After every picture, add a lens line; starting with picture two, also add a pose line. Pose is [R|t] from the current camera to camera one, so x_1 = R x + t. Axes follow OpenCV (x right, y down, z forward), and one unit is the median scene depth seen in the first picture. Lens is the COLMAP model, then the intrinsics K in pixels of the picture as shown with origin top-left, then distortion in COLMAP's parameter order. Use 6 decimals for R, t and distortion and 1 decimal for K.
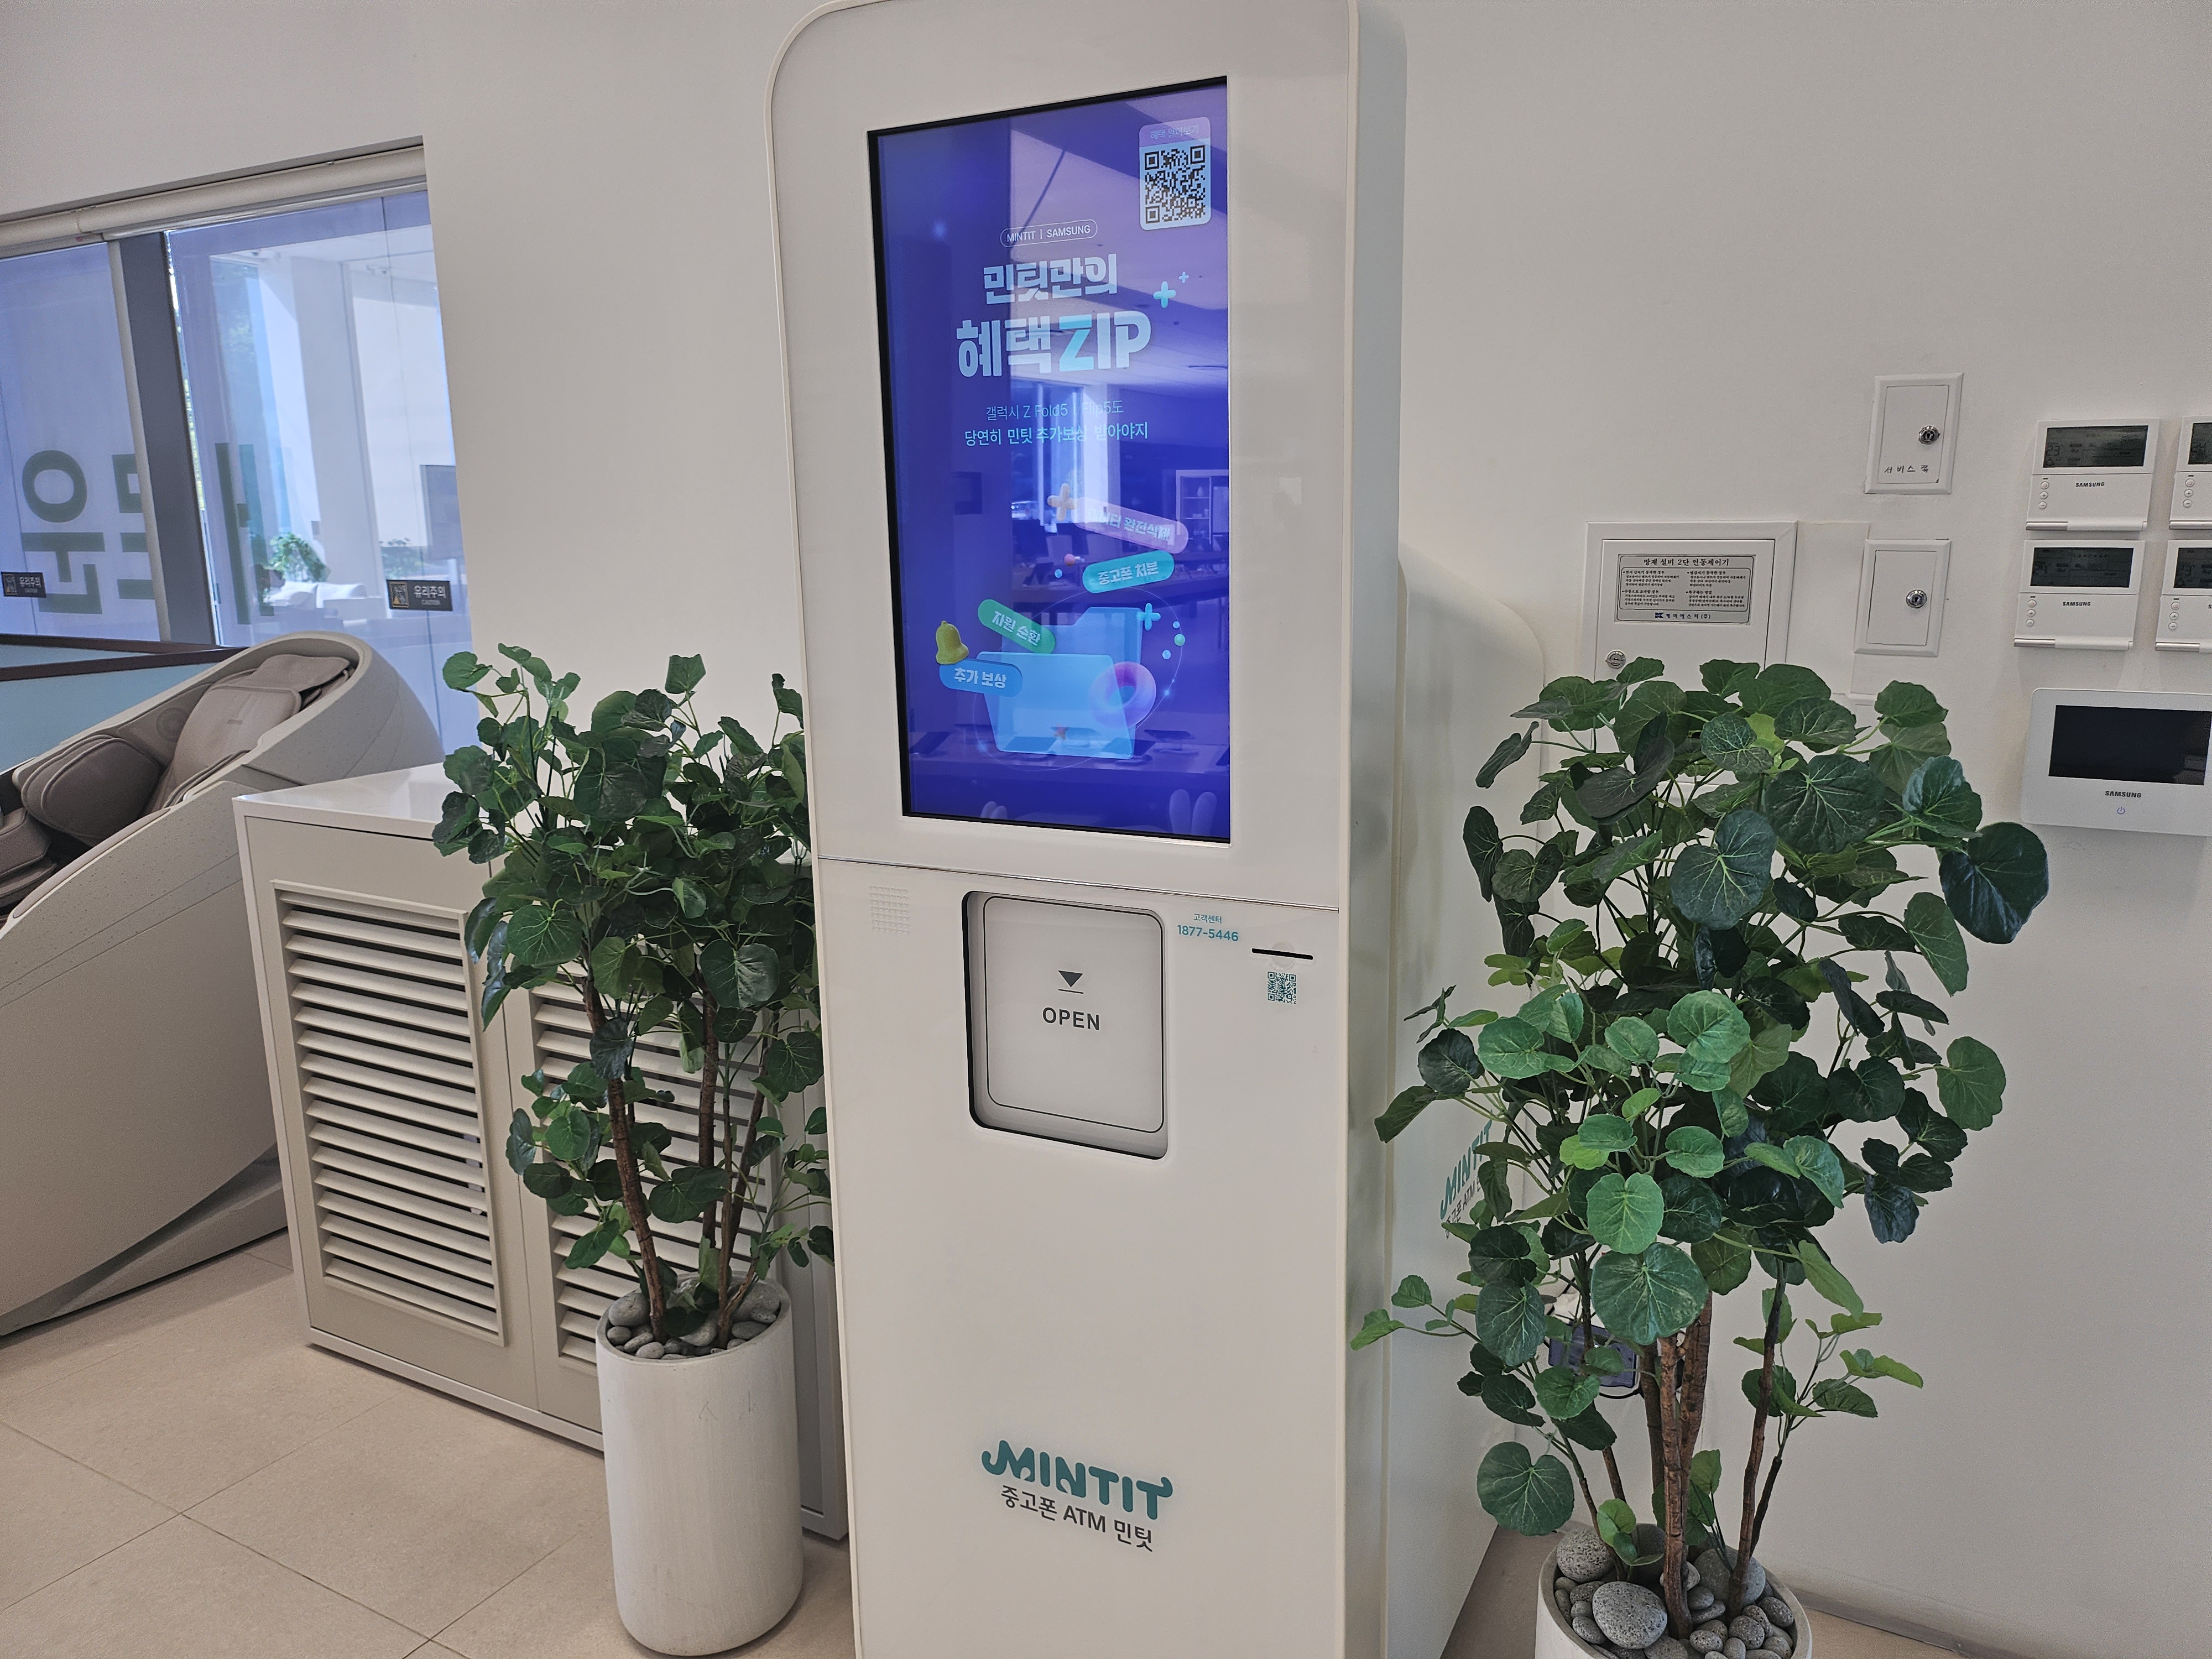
lens RADIAL K [[1575.1, 0, 1152.5], [0, 1575.1, 821.2], [0, 0, 1]] dist [0.030482, -0.048570]
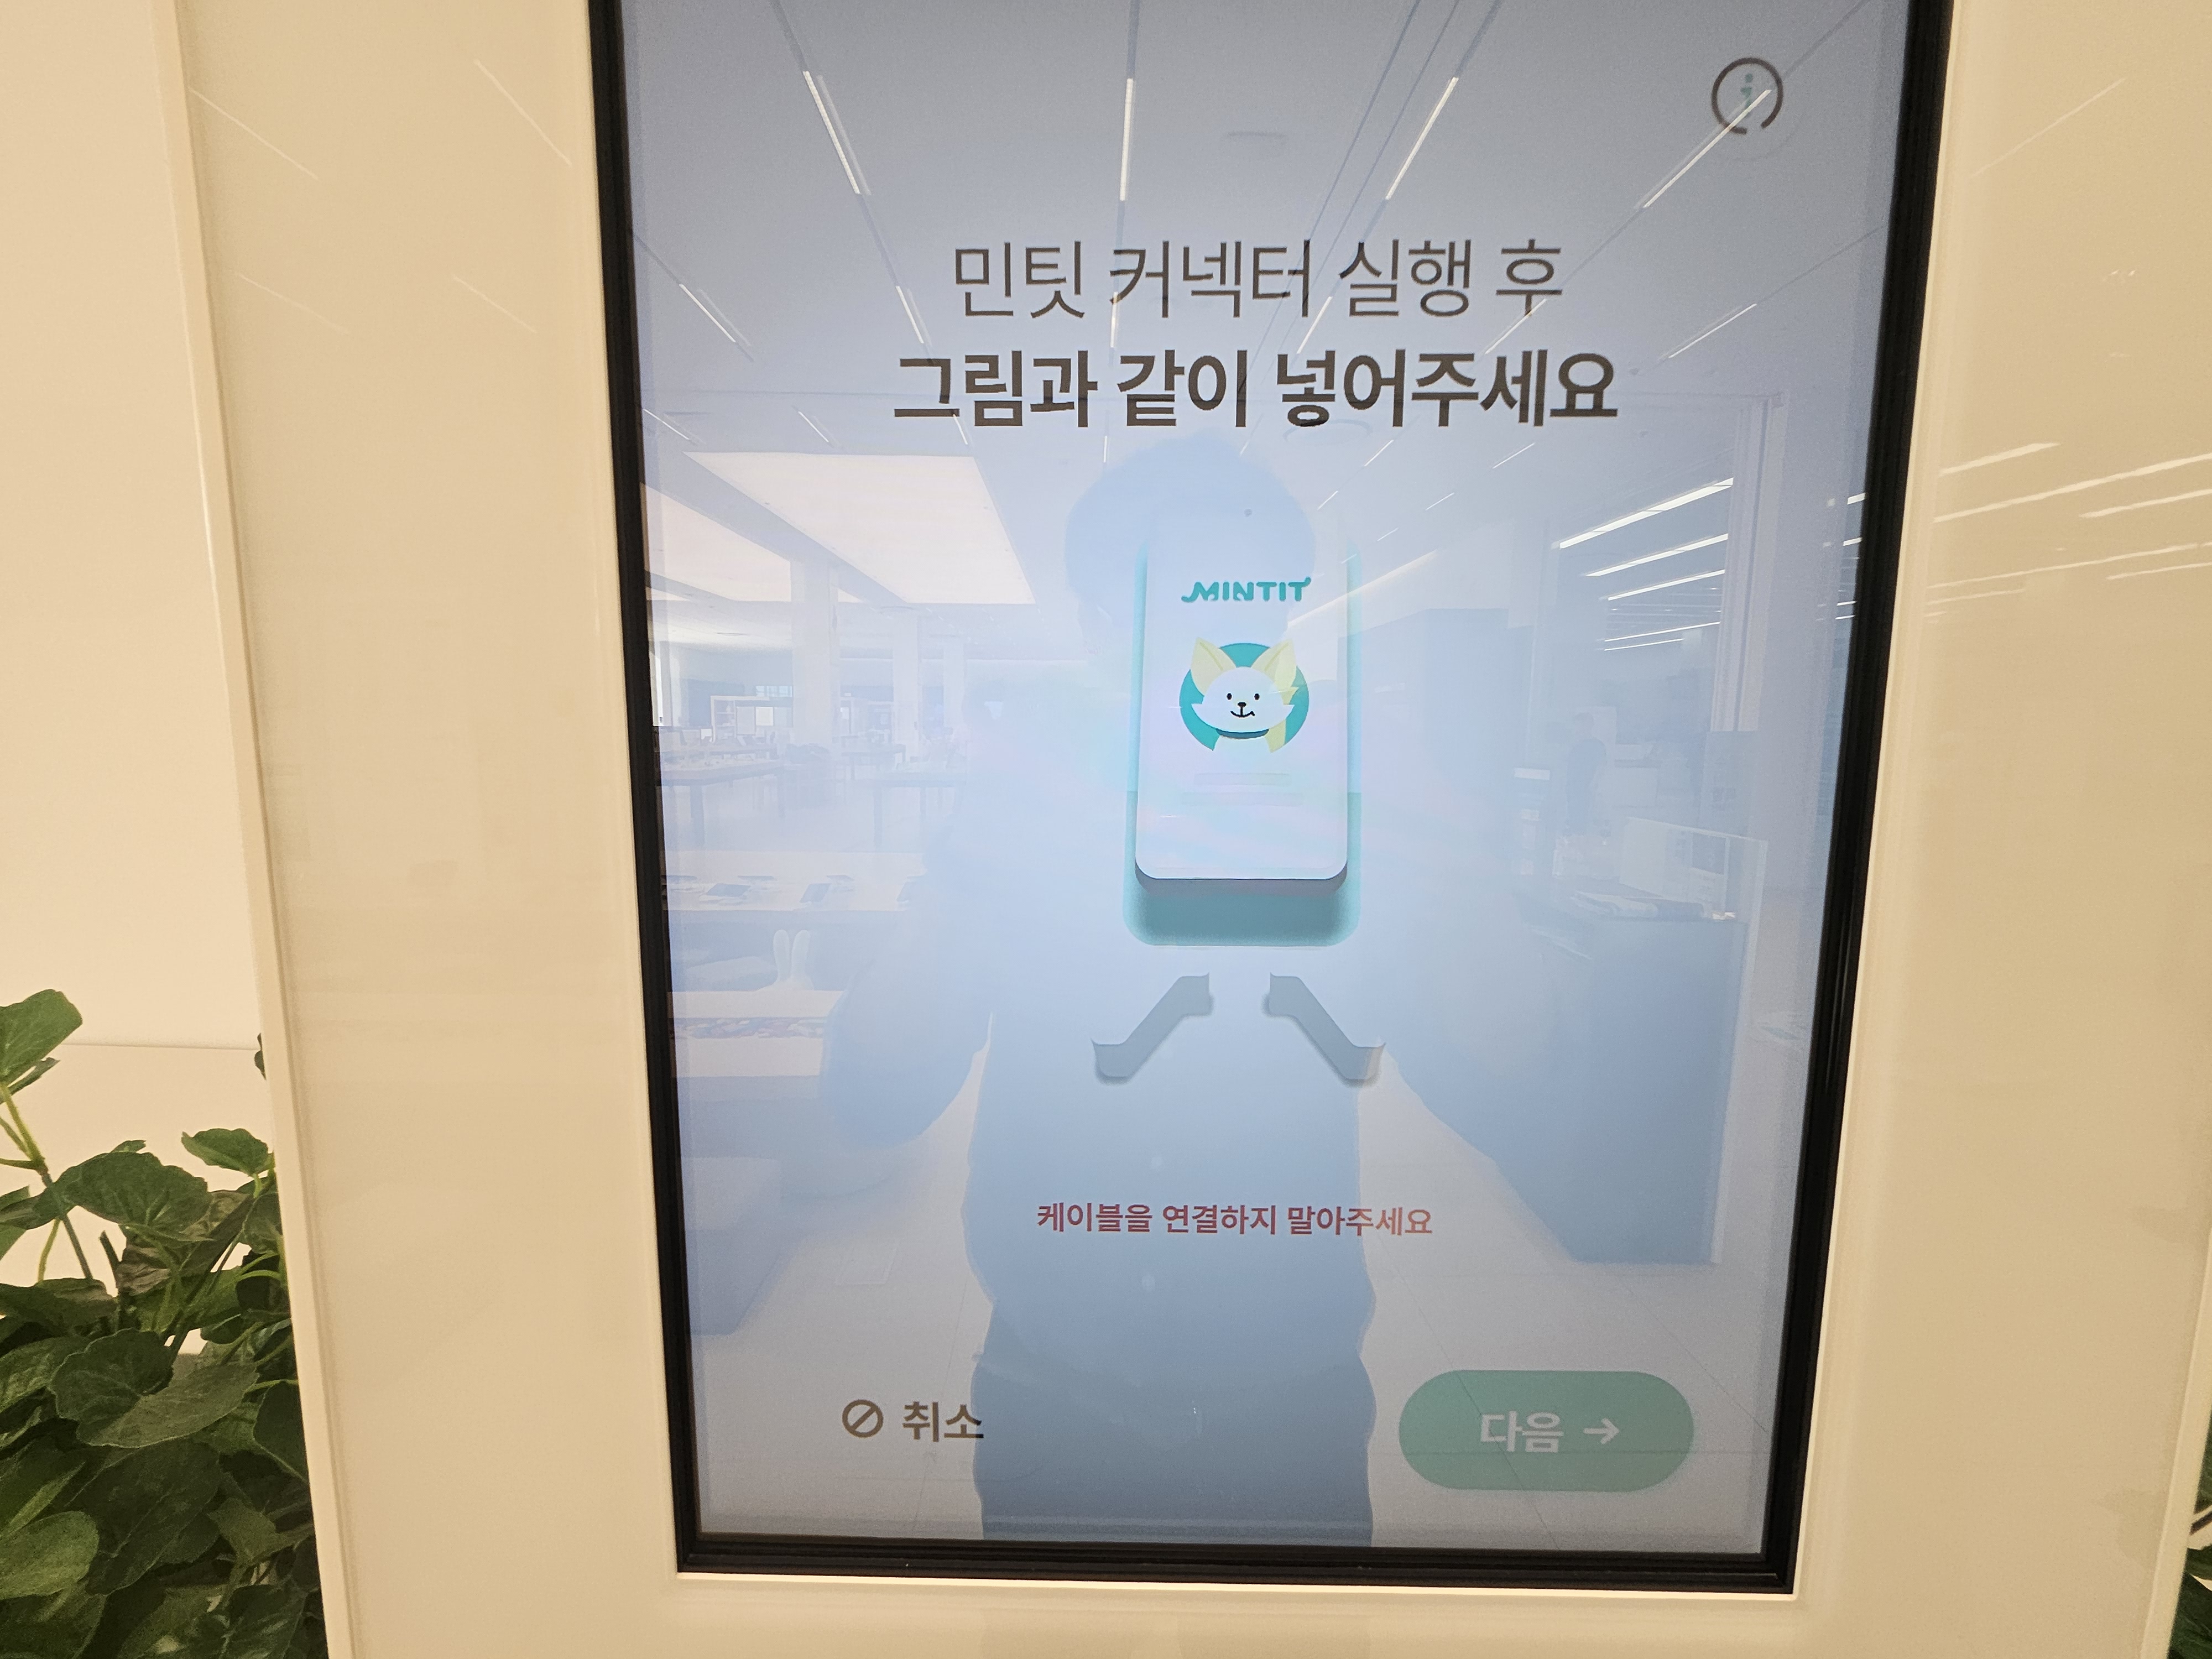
lens RADIAL K [[864.5, 0, 1103.5], [0, 864.5, 820.5], [0, 0, 1]] dist [-0.005602, 0.001696]
pose [[0.903333, -0.024418, 0.428244, -0.130163], [0.060501, 0.995651, -0.070850, -0.120258], [-0.424652, 0.089910, 0.900881, 0.679092]]
